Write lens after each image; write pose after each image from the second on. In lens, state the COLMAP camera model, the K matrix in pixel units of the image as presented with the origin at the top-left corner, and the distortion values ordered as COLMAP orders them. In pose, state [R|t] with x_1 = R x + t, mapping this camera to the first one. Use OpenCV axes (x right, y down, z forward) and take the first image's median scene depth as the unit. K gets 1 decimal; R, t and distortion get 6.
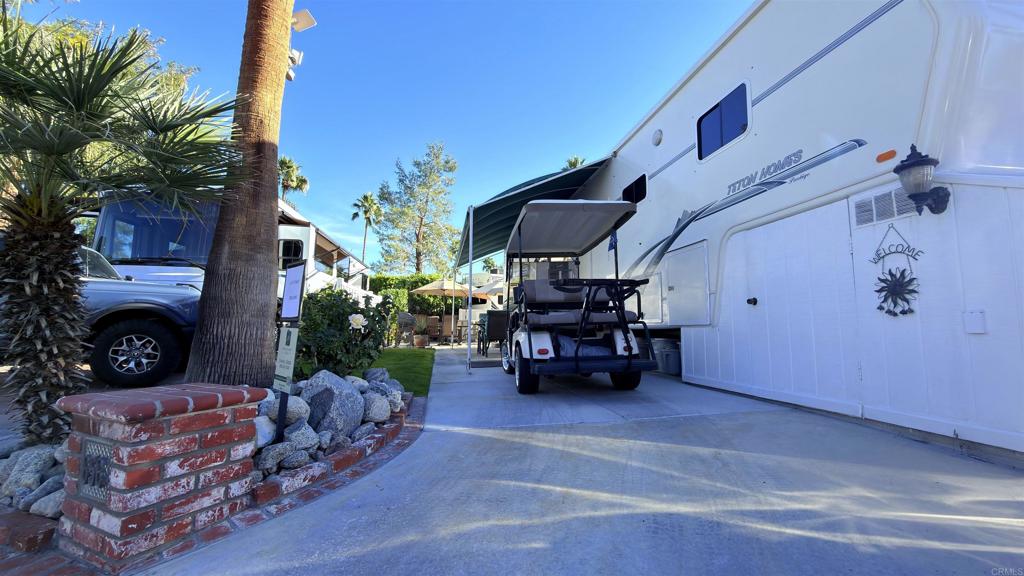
lens RADIAL K [[428.6, 0, 512.0], [0, 428.6, 288.0], [0, 0, 1]] dist [0.017572, -0.000777]
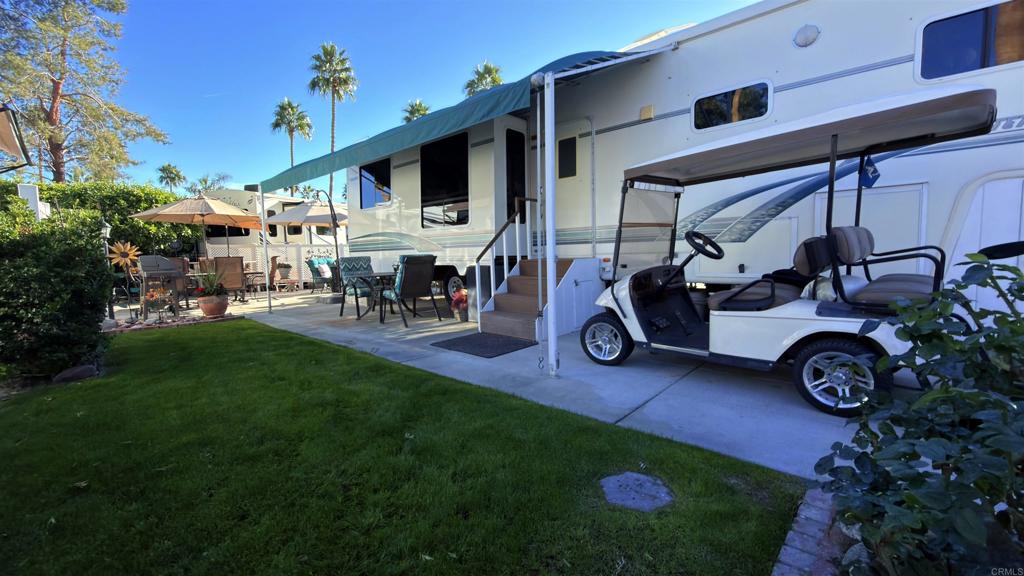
lens RADIAL K [[431.1, 0, 512.0], [0, 431.1, 288.0], [0, 0, 1]] dist [0.001482, 0.001057]
pose [[0.782063, -0.068753, 0.619395, -0.173216], [-0.035938, 0.987266, 0.154962, -0.003322], [-0.622162, -0.143450, 0.769634, 0.205685]]
